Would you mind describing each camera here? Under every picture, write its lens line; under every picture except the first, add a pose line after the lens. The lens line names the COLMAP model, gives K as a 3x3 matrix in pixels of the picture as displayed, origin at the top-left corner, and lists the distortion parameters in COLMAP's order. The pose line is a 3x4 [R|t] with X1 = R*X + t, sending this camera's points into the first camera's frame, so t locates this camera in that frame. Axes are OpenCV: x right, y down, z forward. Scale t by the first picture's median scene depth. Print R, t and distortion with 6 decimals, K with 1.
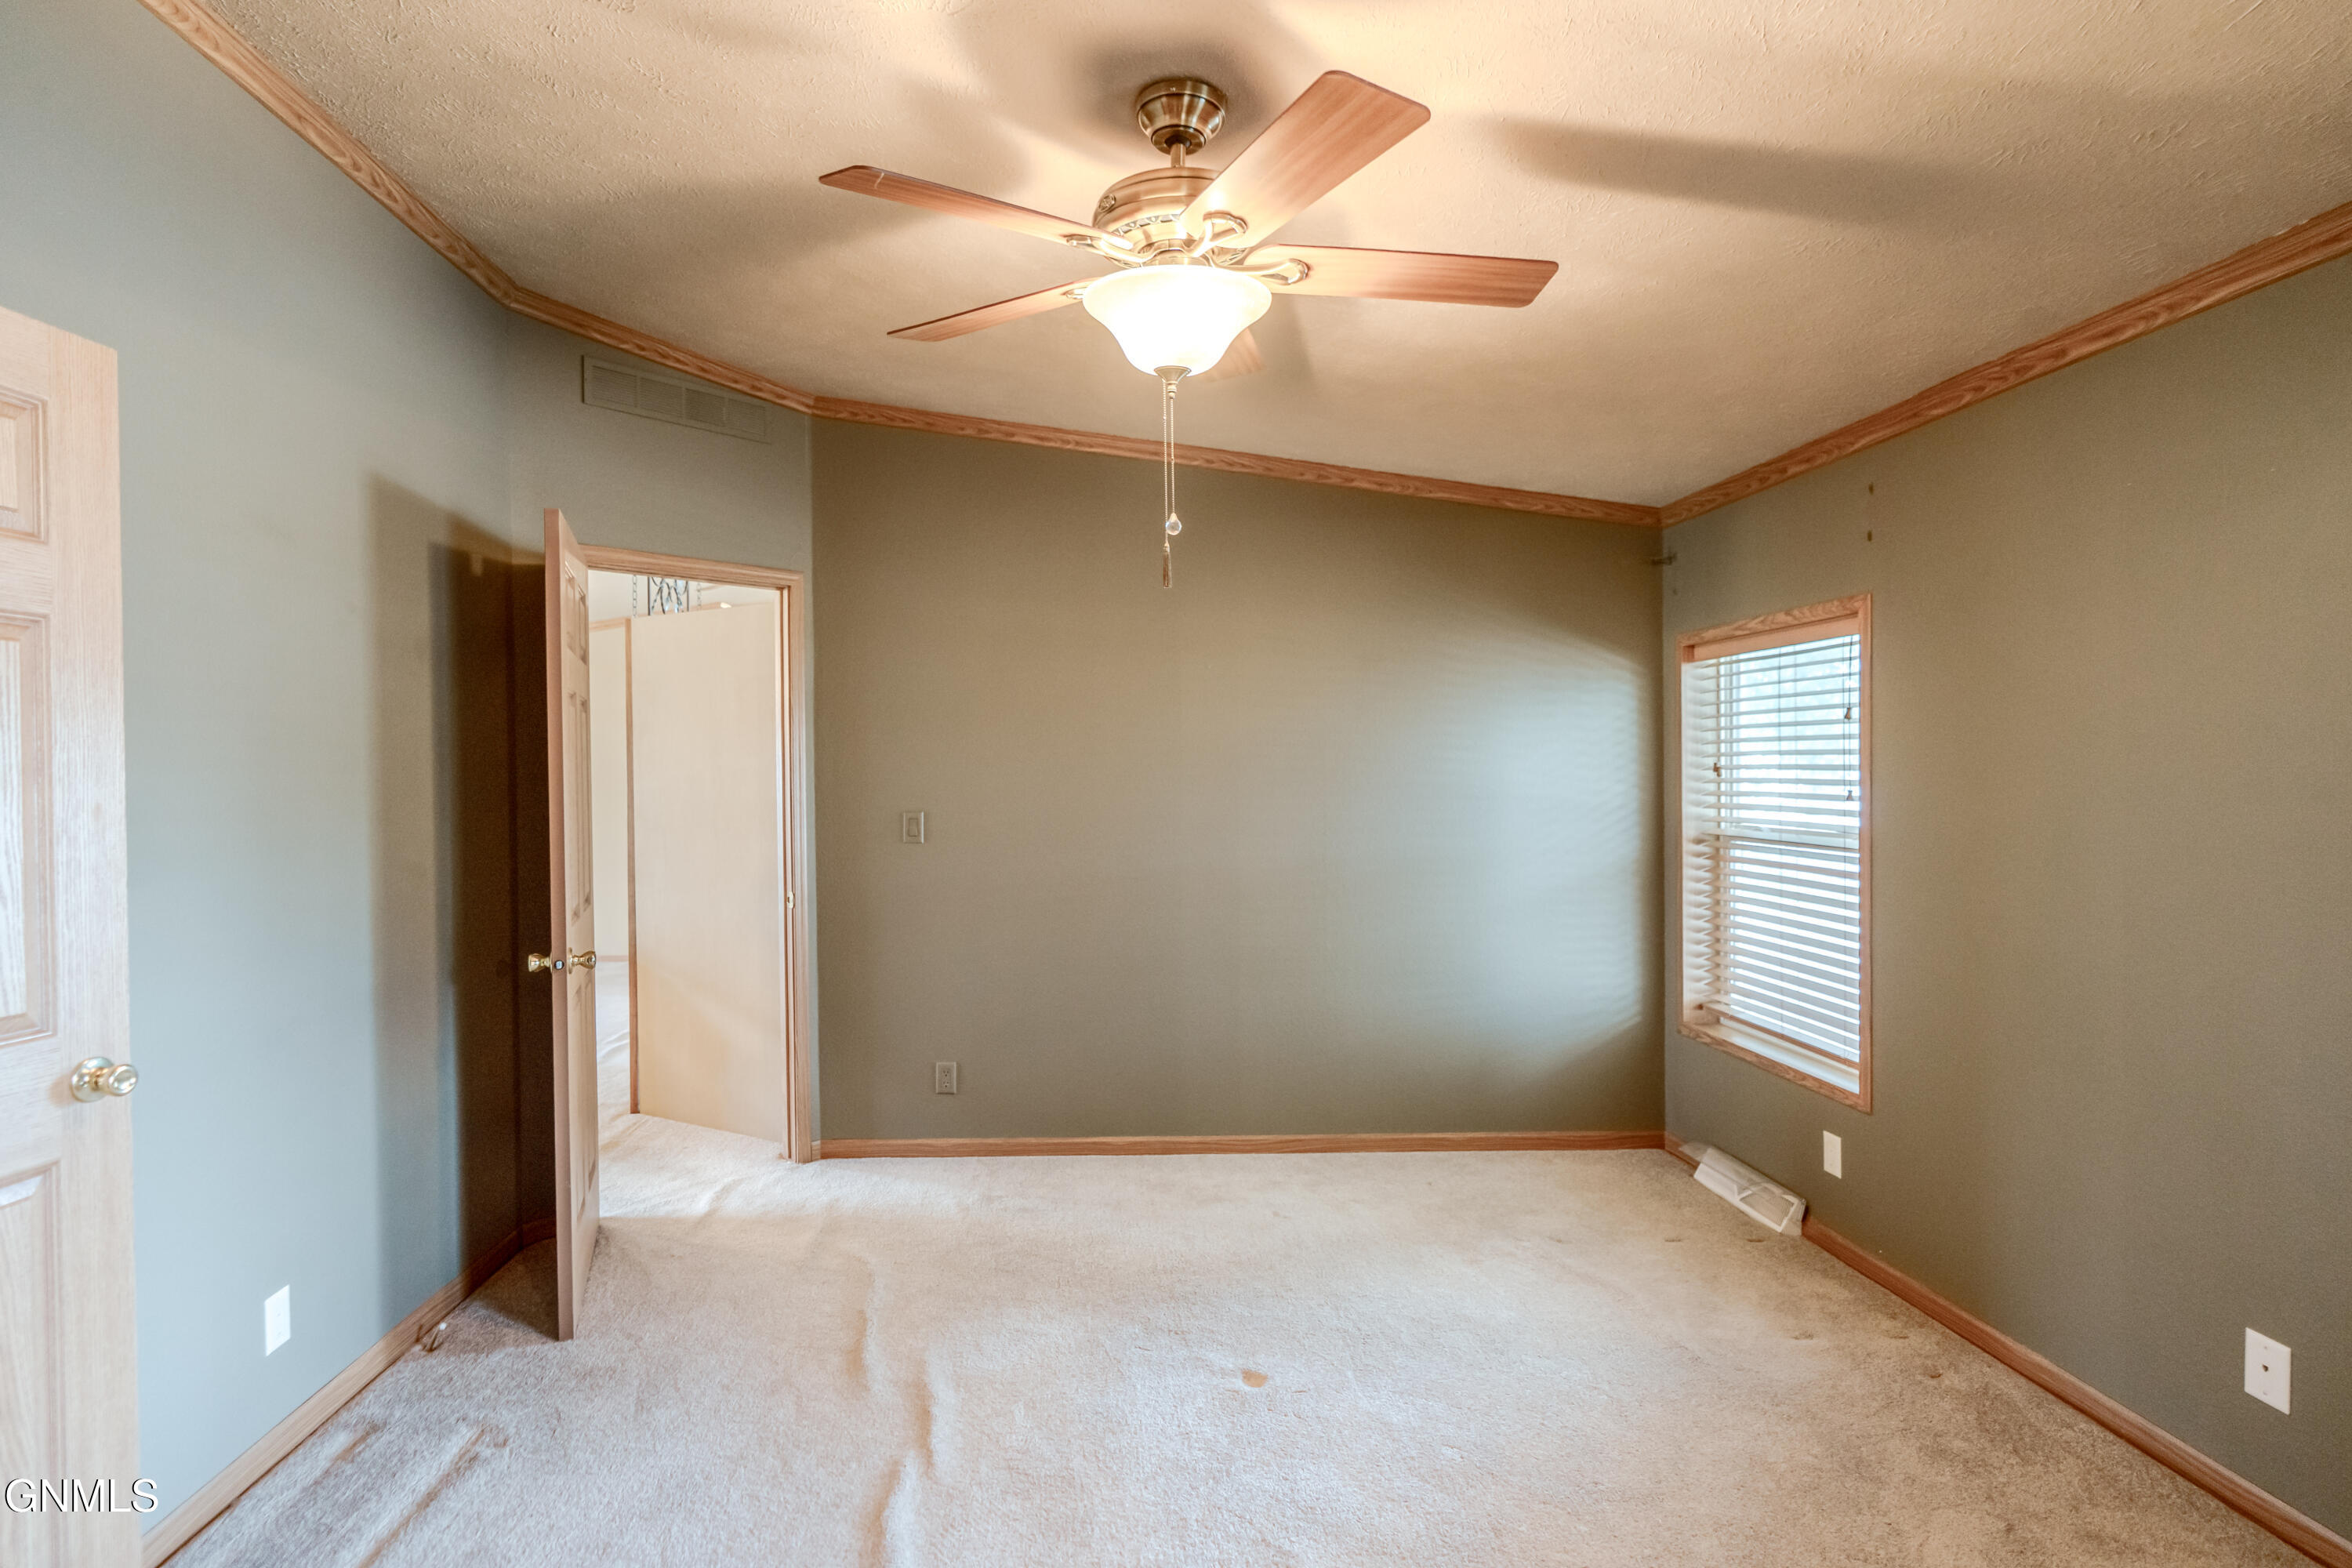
lens RADIAL K [[1070.3, 0, 1150.2], [0, 1070.3, 782.6], [0, 0, 1]] dist [0.002509, 0.000406]
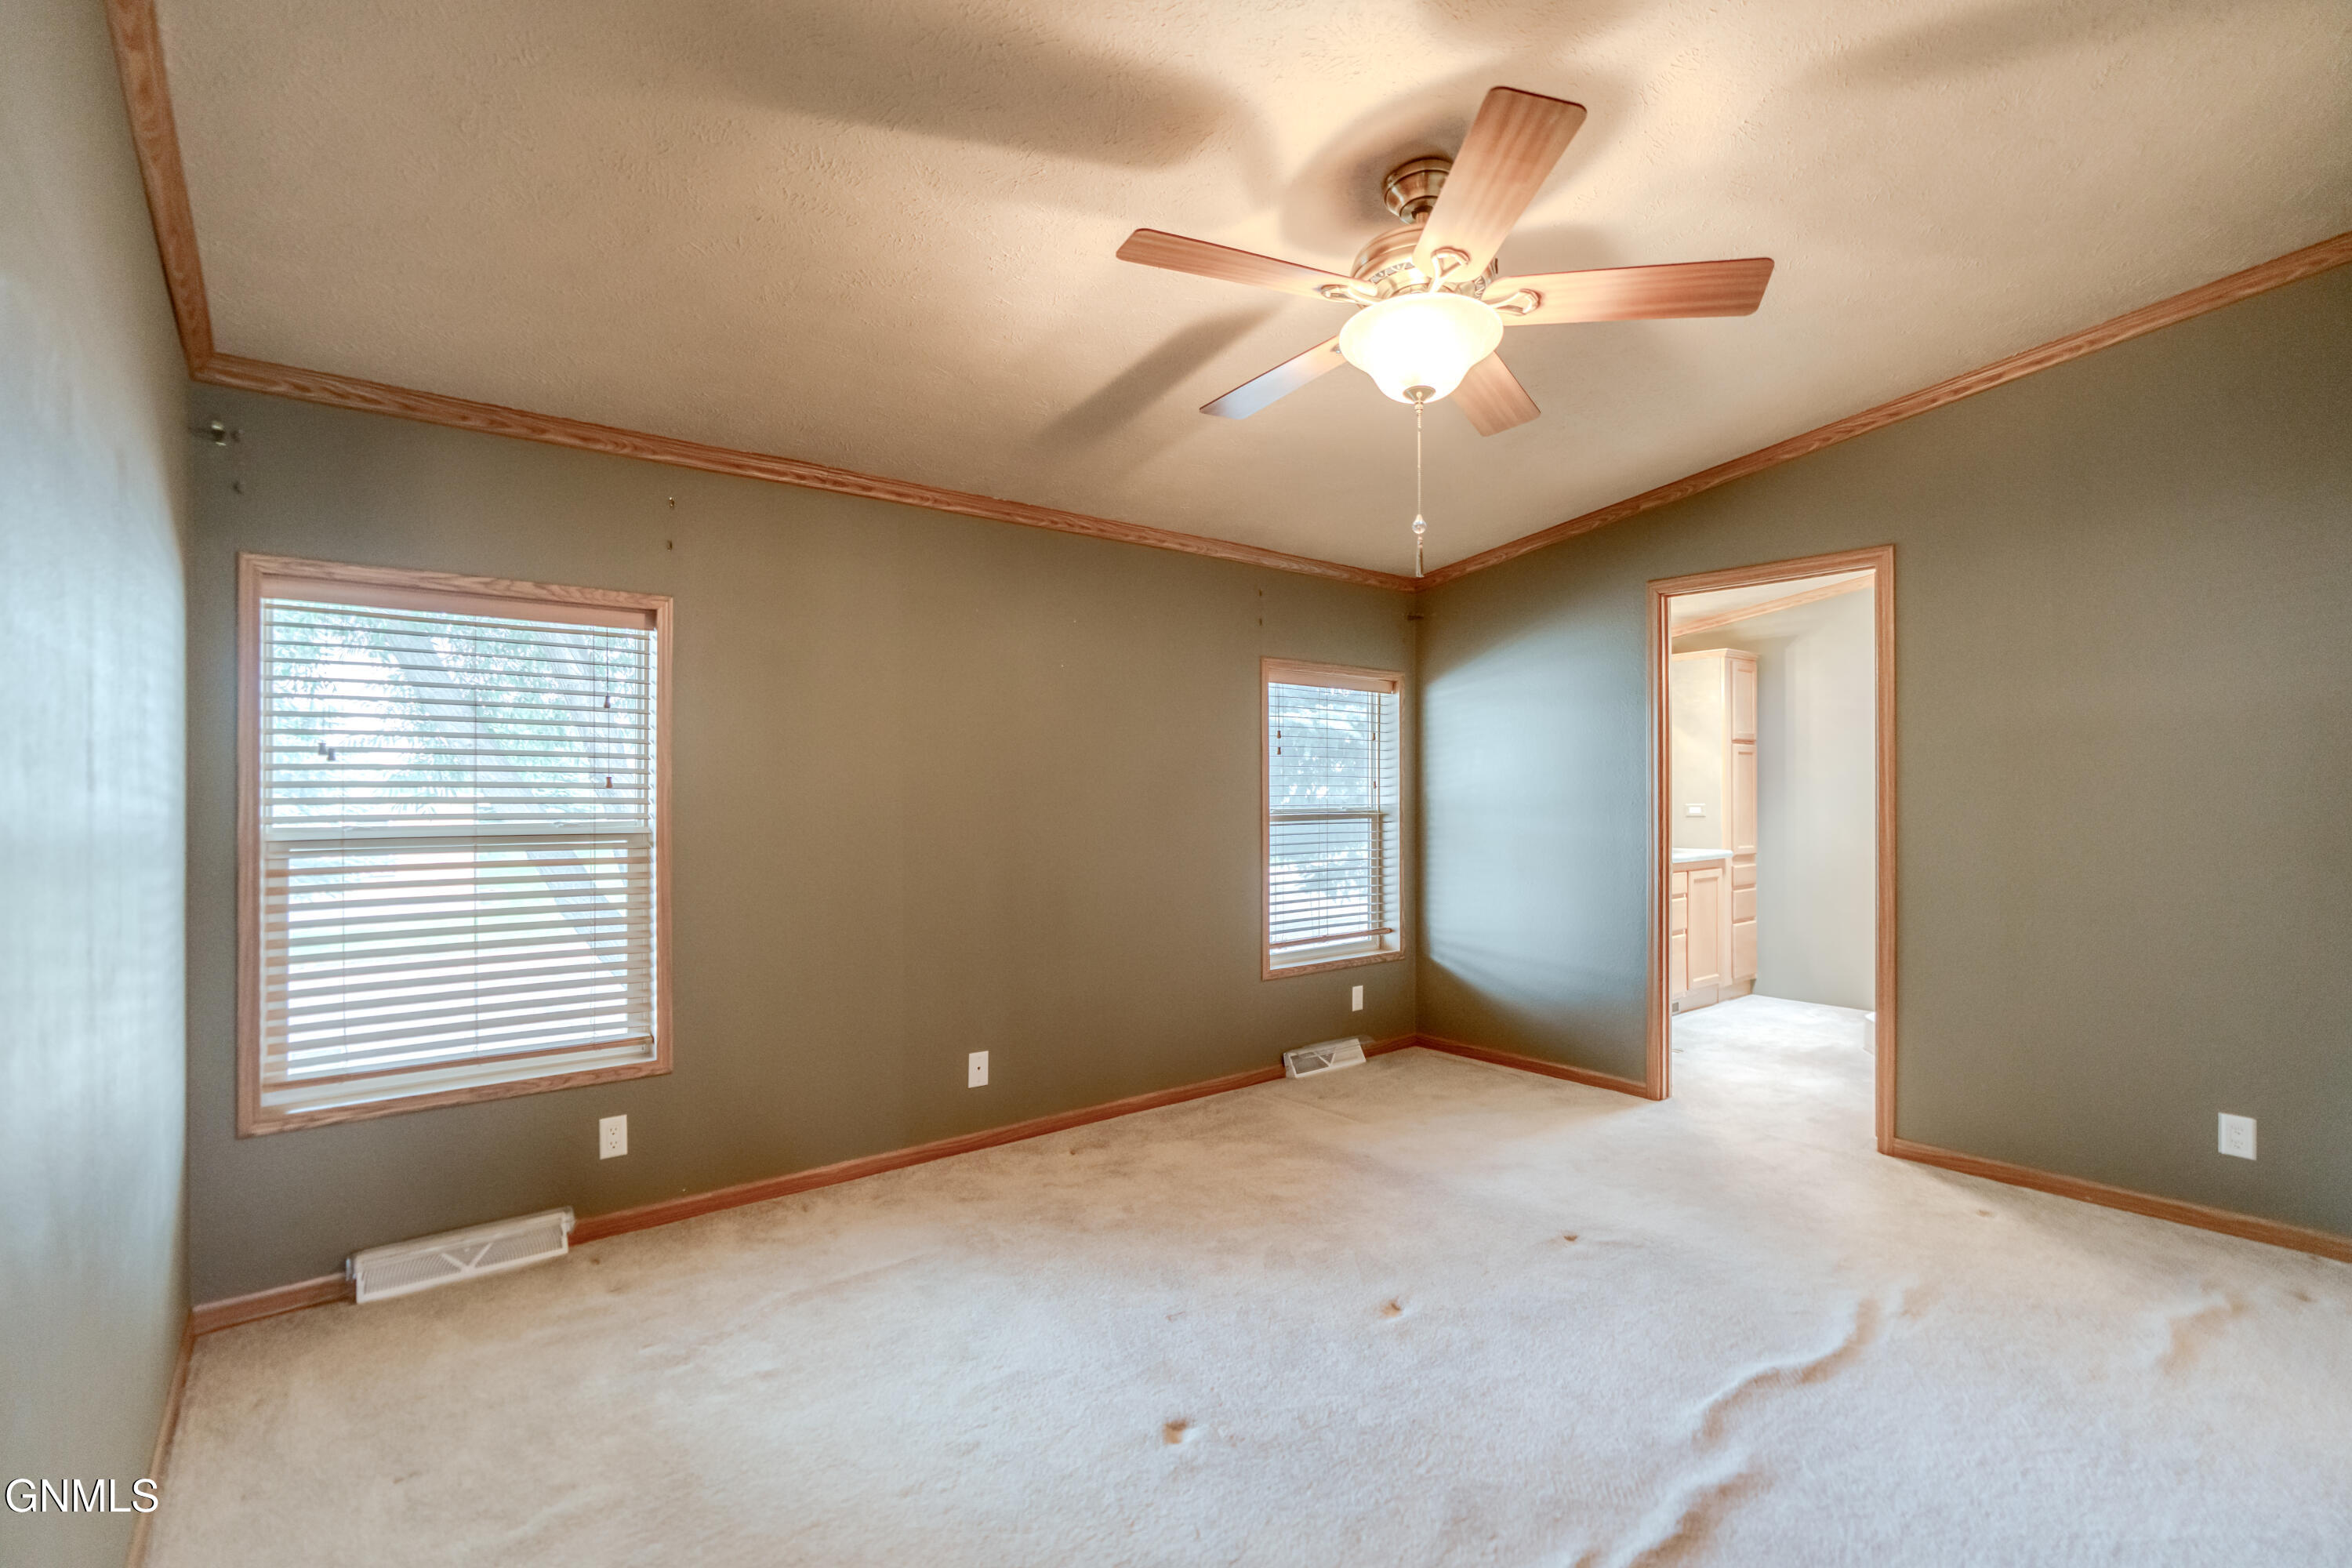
lens RADIAL K [[1070.3, 0, 1150.2], [0, 1070.3, 782.6], [0, 0, 1]] dist [0.002509, 0.000406]
pose [[-0.521991, 0.011908, 0.852868, -0.497481], [0.011892, 0.999907, -0.006683, 0.026103], [-0.852868, 0.006654, -0.522084, 1.101966]]
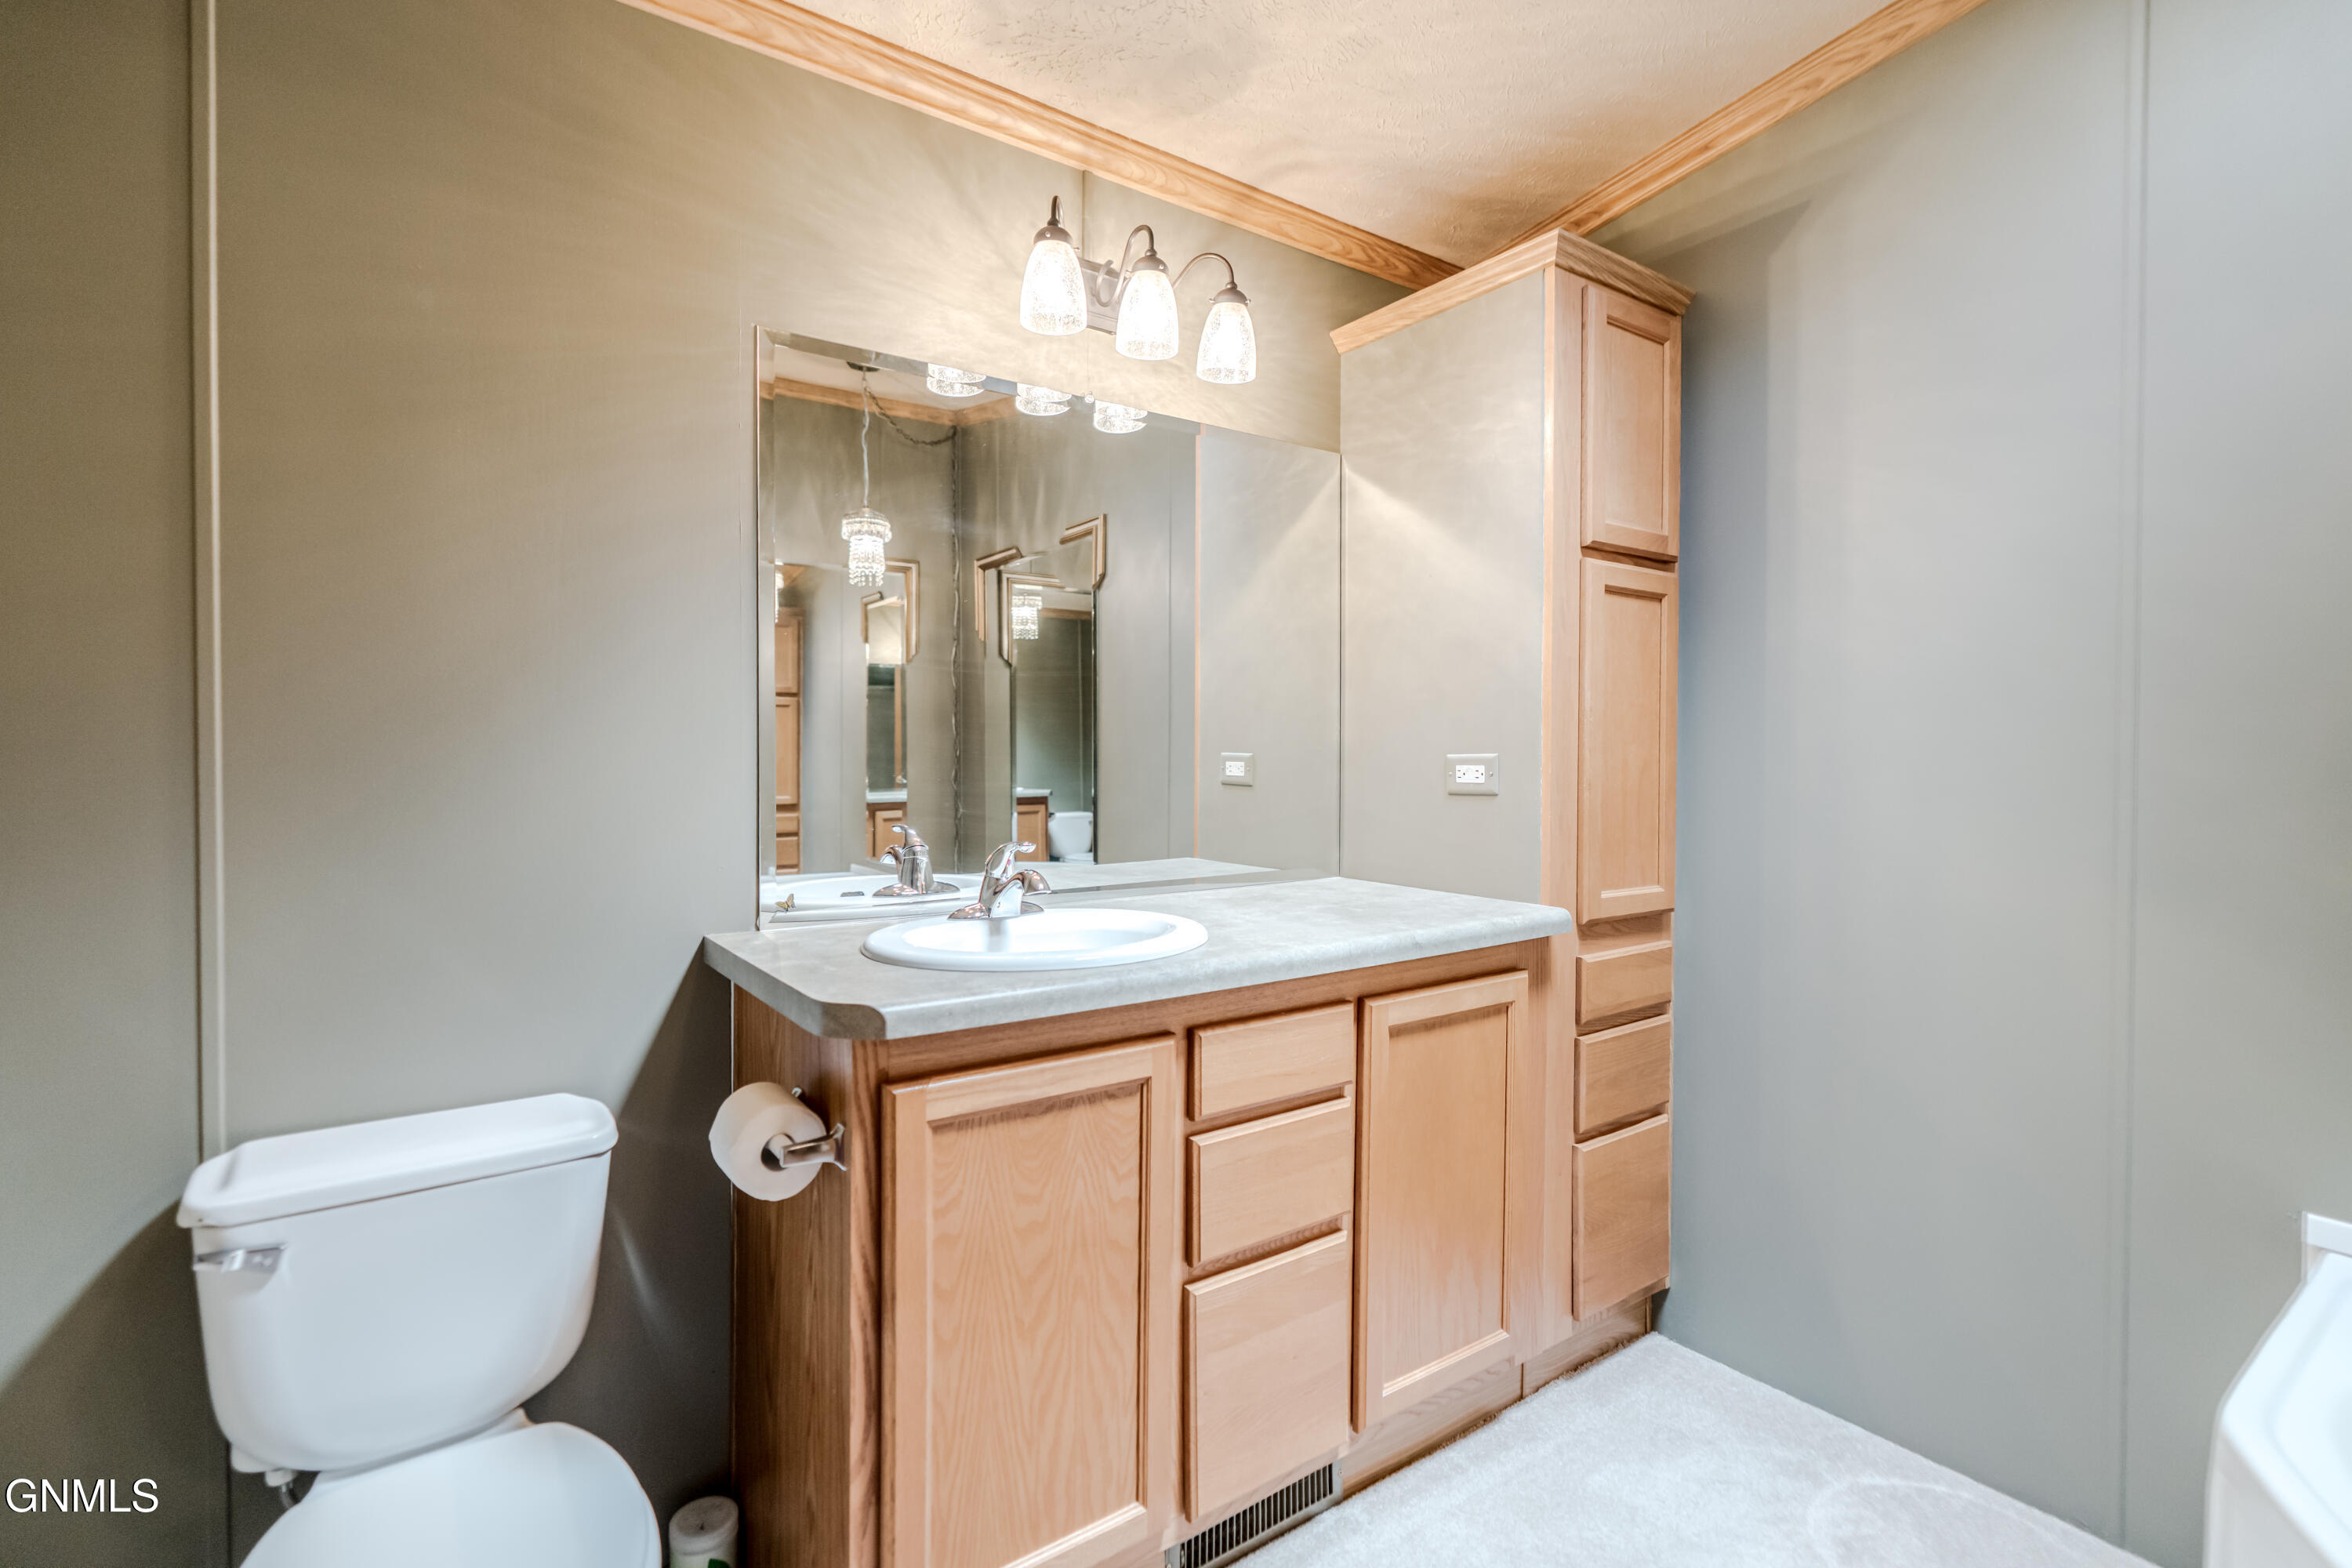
lens RADIAL K [[1070.3, 0, 1150.2], [0, 1070.3, 782.6], [0, 0, 1]] dist [0.002509, 0.000406]
pose [[-0.469392, 0.002108, 0.882988, -0.463933], [0.024161, 0.999653, 0.010457, 0.028176], [-0.882660, 0.026242, -0.469280, 1.033148]]
